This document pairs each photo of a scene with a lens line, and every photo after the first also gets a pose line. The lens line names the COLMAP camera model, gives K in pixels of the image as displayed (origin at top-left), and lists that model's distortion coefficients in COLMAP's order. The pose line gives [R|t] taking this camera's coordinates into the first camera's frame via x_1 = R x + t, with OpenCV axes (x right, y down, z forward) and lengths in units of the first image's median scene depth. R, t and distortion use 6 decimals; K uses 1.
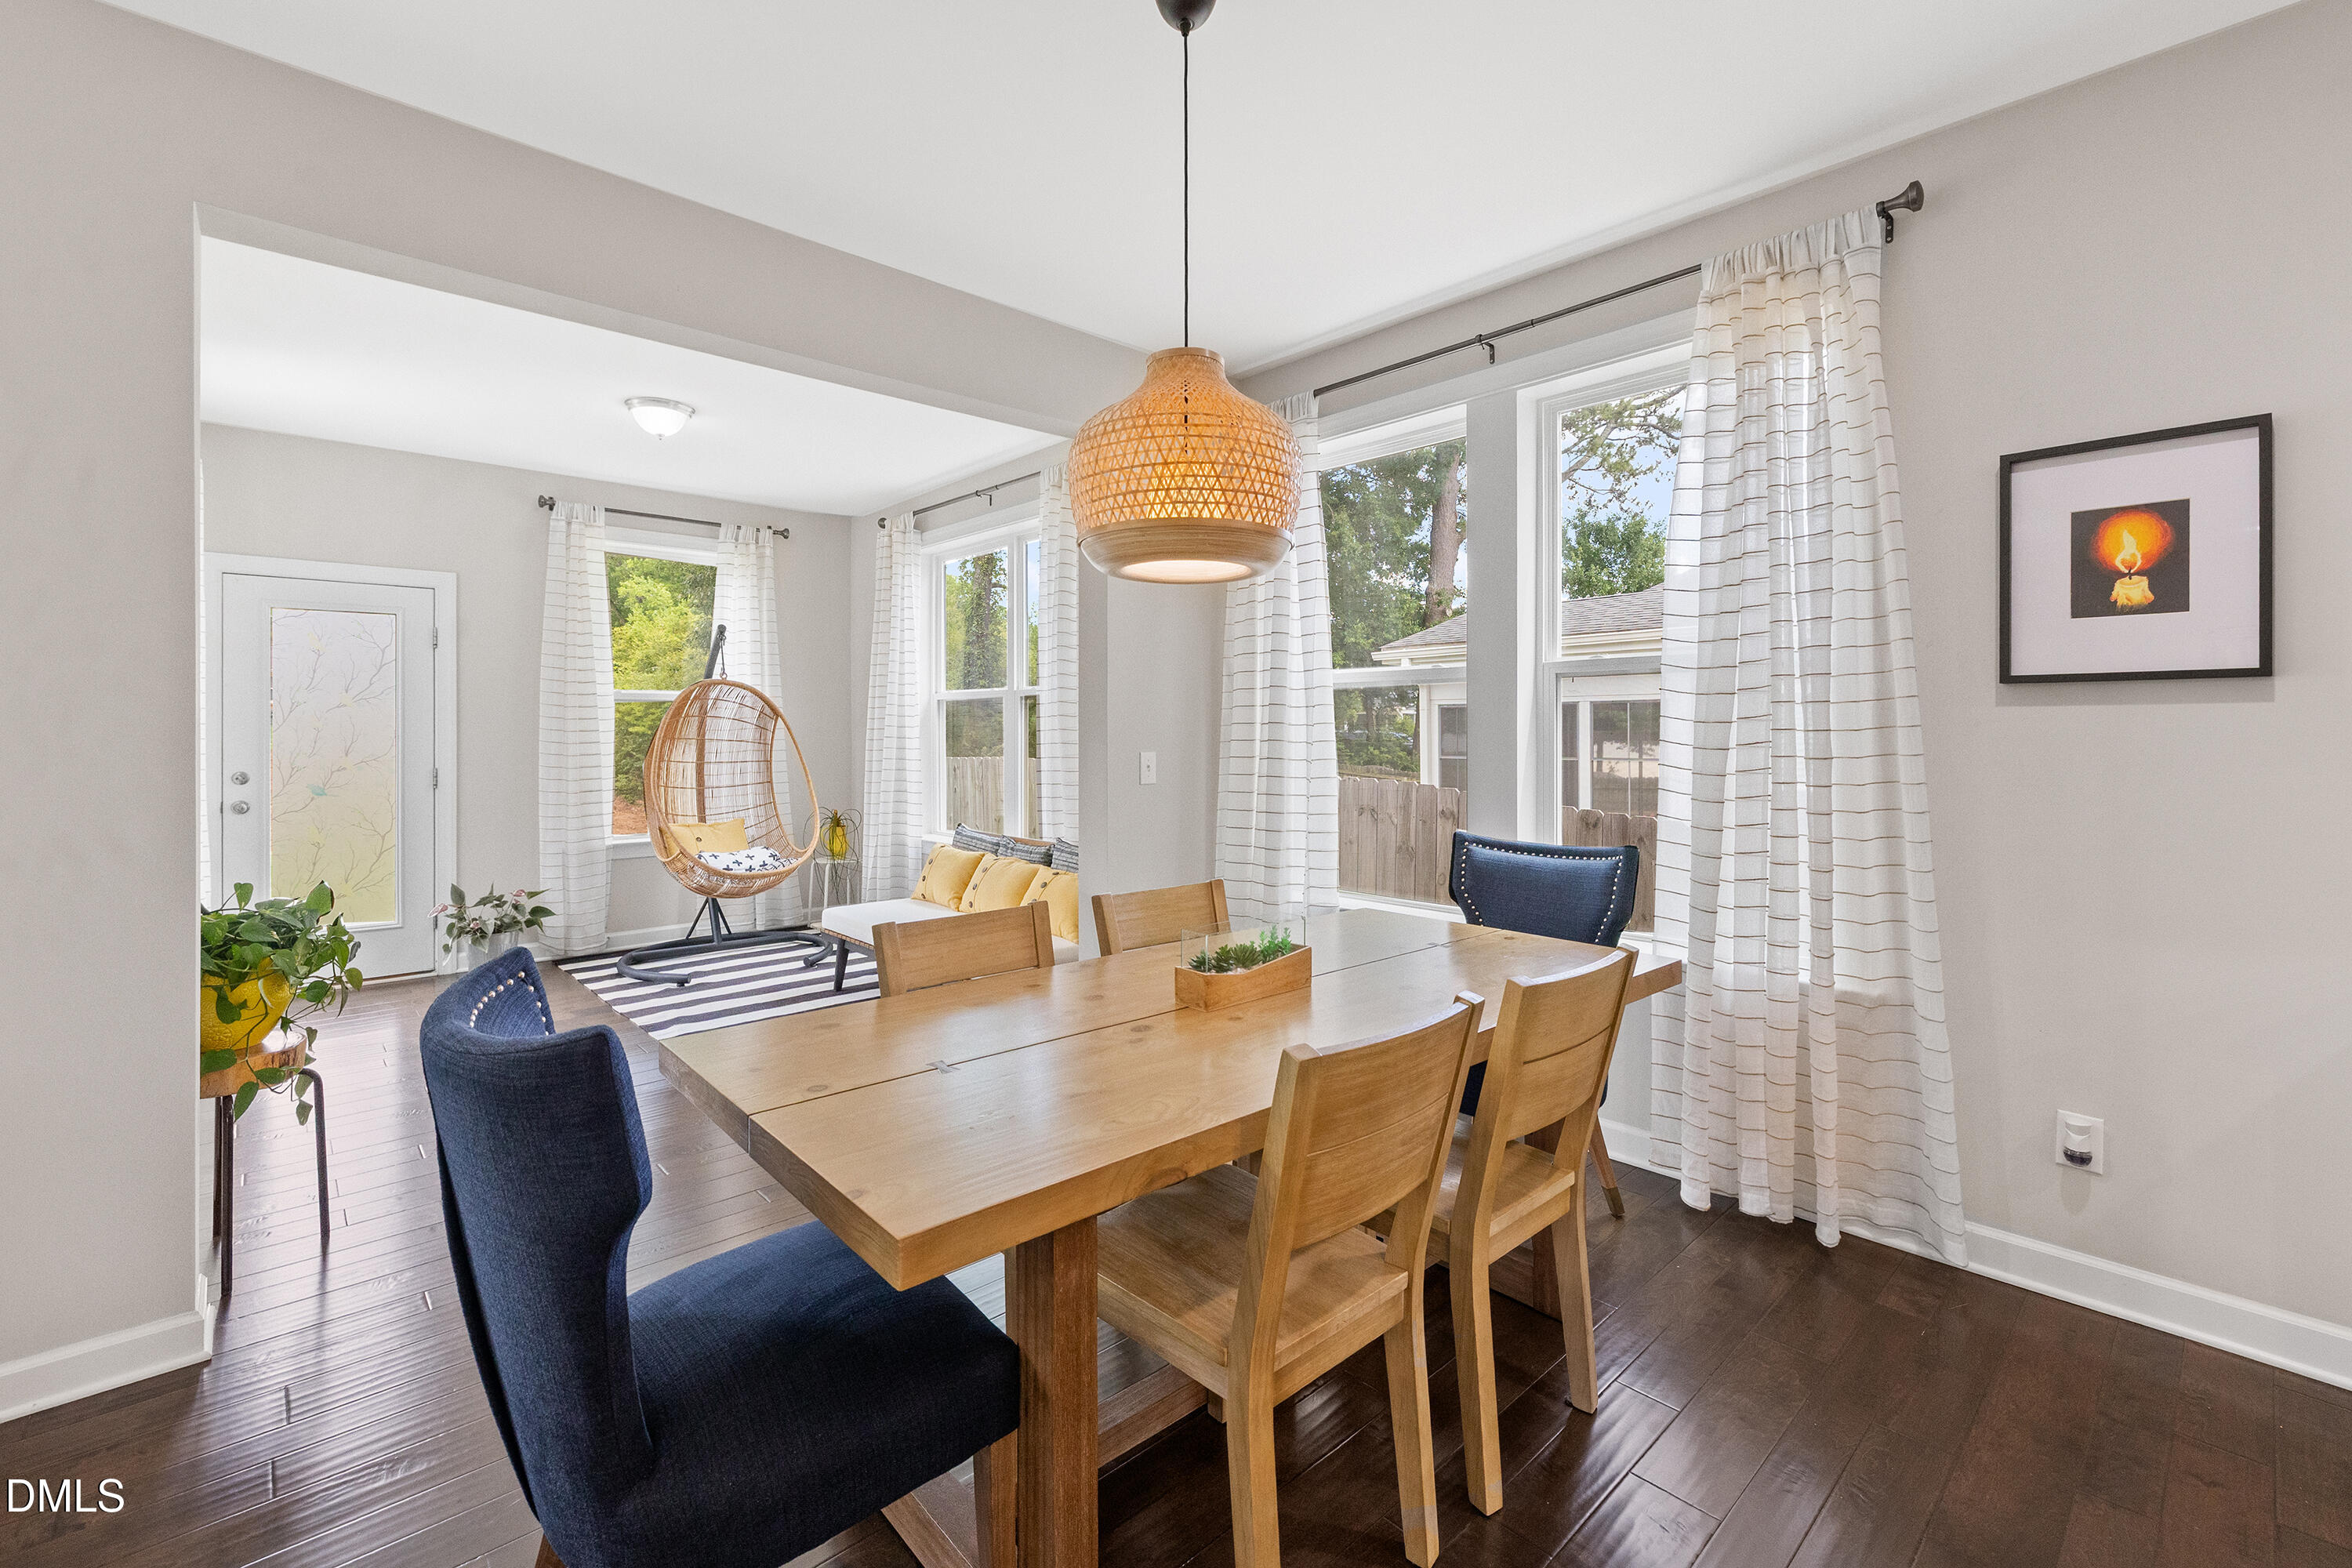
lens RADIAL K [[1000.1, 0, 1180.9], [0, 1000.1, 725.3], [0, 0, 1]] dist [0.000875, 0.000543]
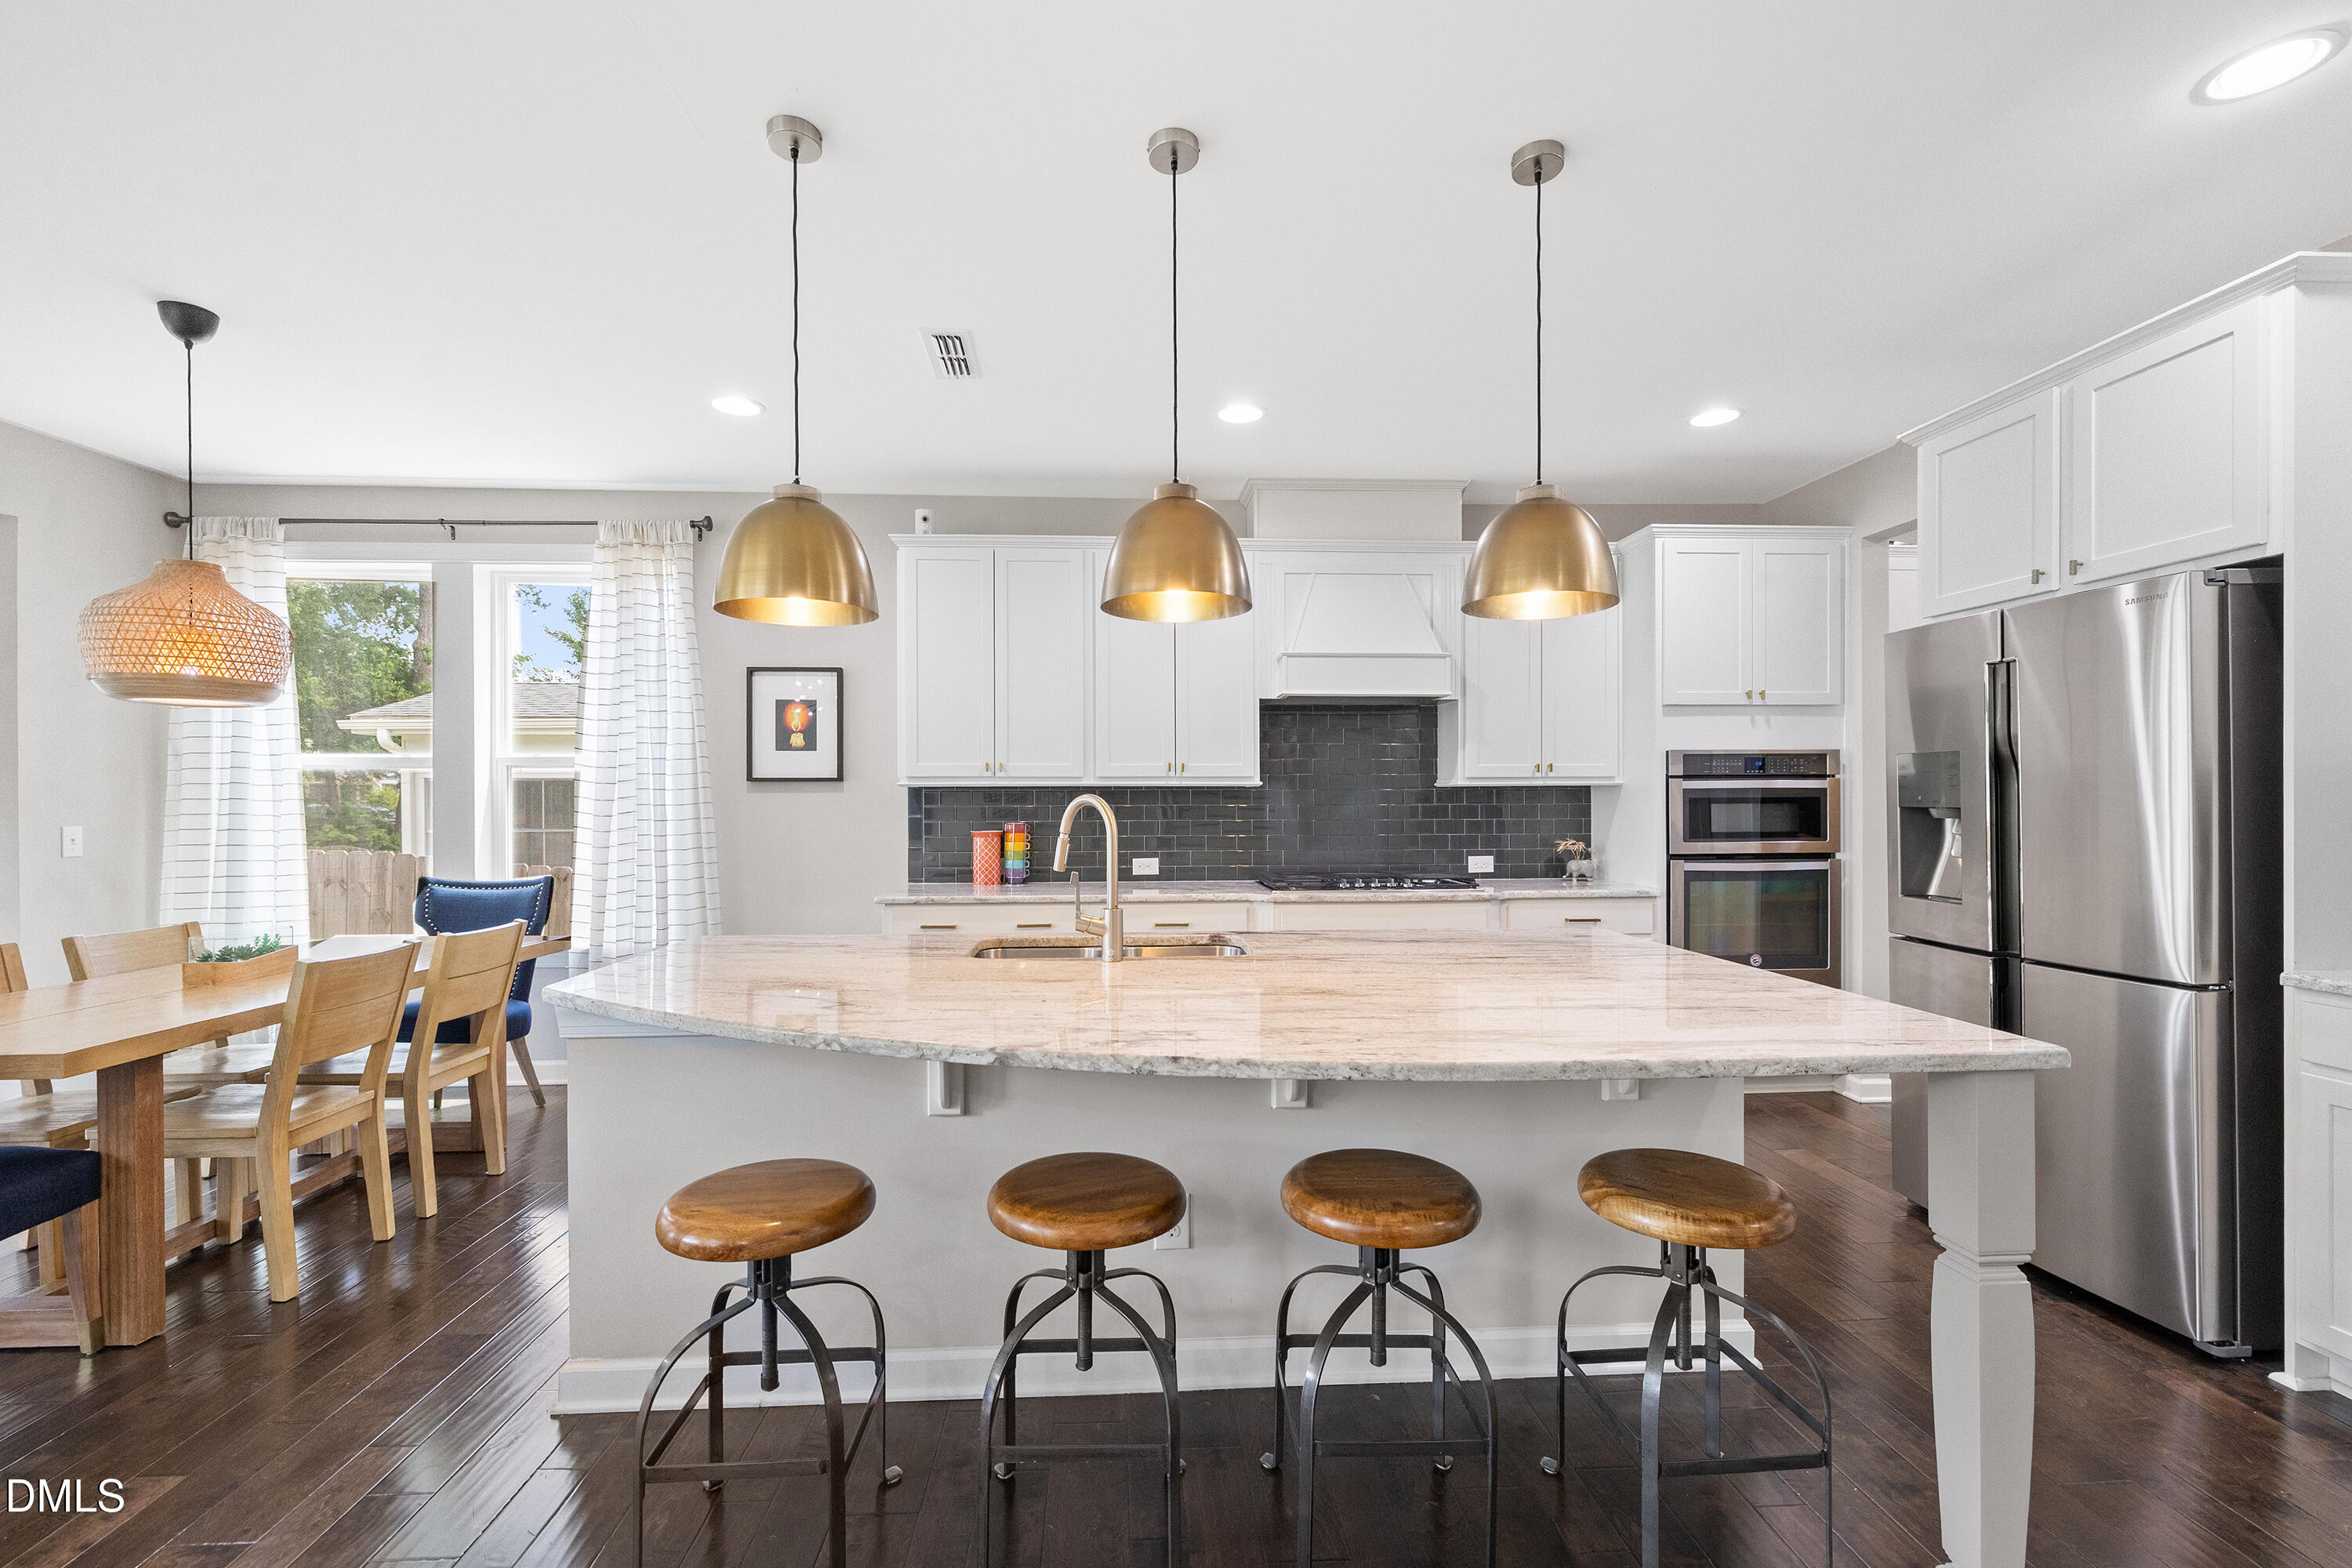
lens RADIAL K [[1000.1, 0, 1167.7], [0, 1000.1, 810.0], [0, 0, 1]] dist [0.000875, 0.000543]
pose [[0.635112, -0.006429, 0.772394, -0.125868], [-0.002500, 0.999943, 0.010378, -0.004929], [-0.772416, -0.008522, 0.635059, -0.612273]]
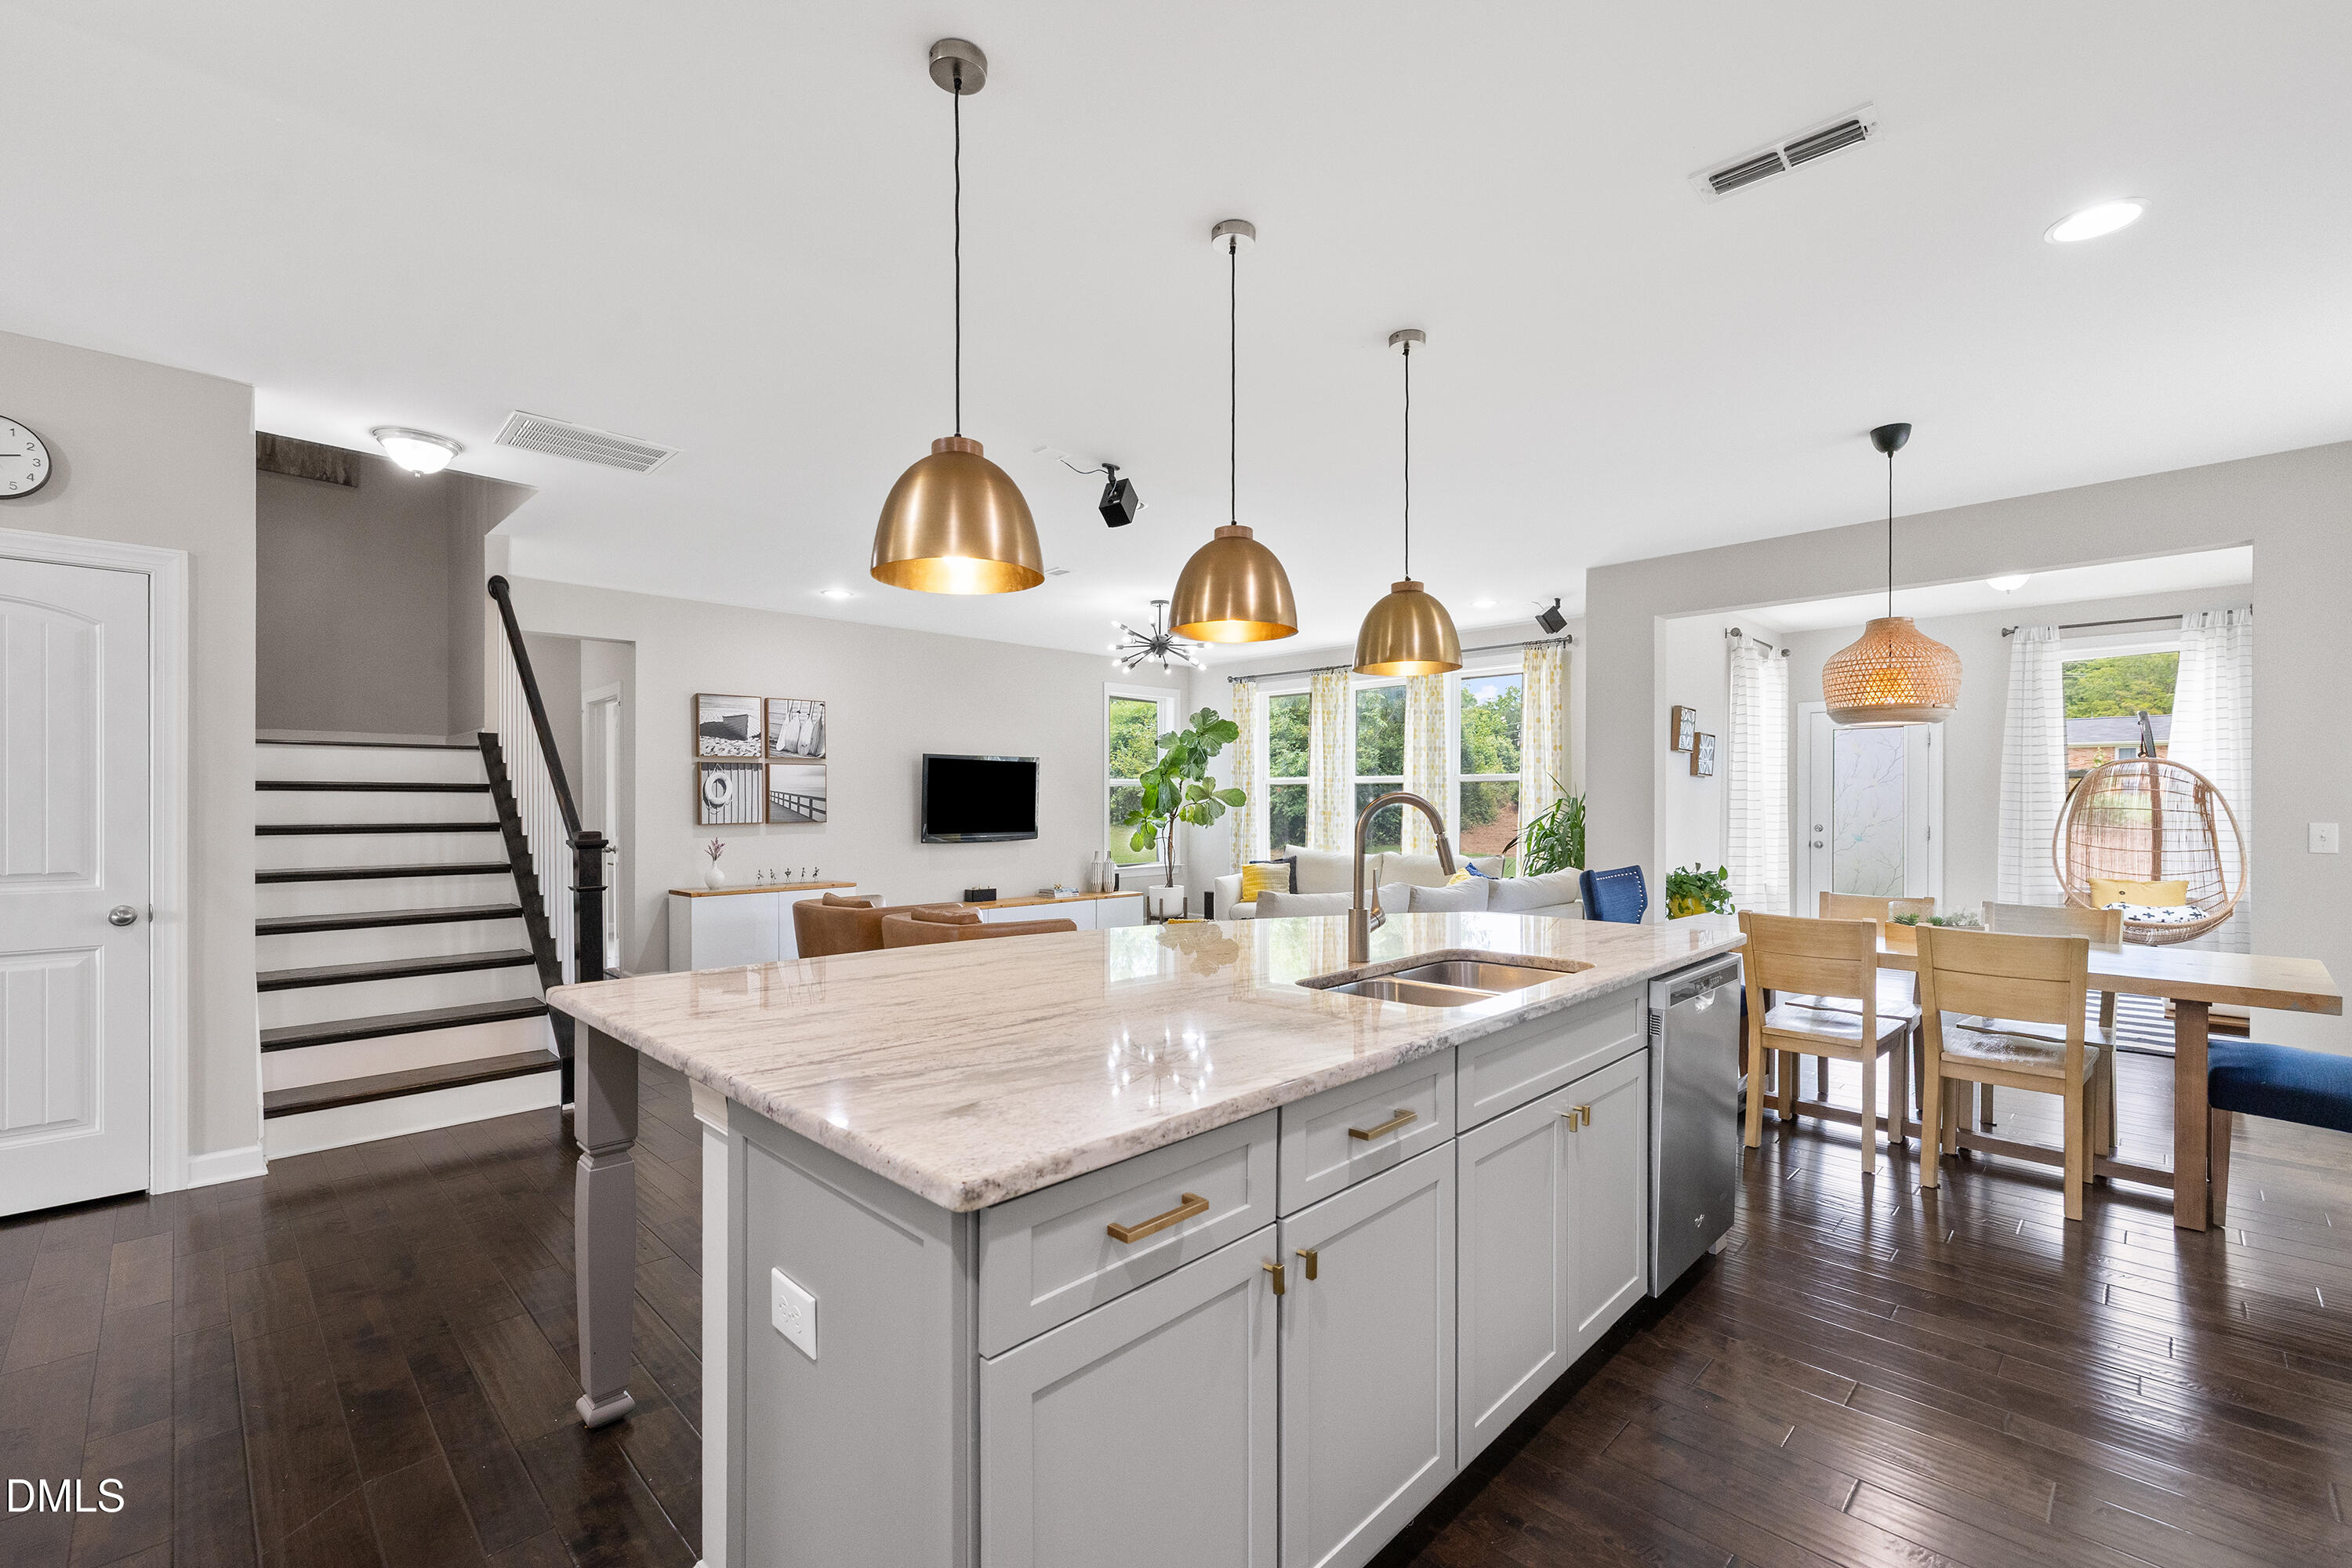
lens RADIAL K [[1000.1, 0, 1178.4], [0, 1000.1, 802.6], [0, 0, 1]] dist [0.000875, 0.000543]
pose [[0.039803, 0.004759, -0.999196, 1.072006], [0.002515, 0.999985, 0.004863, -0.004317], [0.999204, -0.002707, 0.039791, -0.272373]]
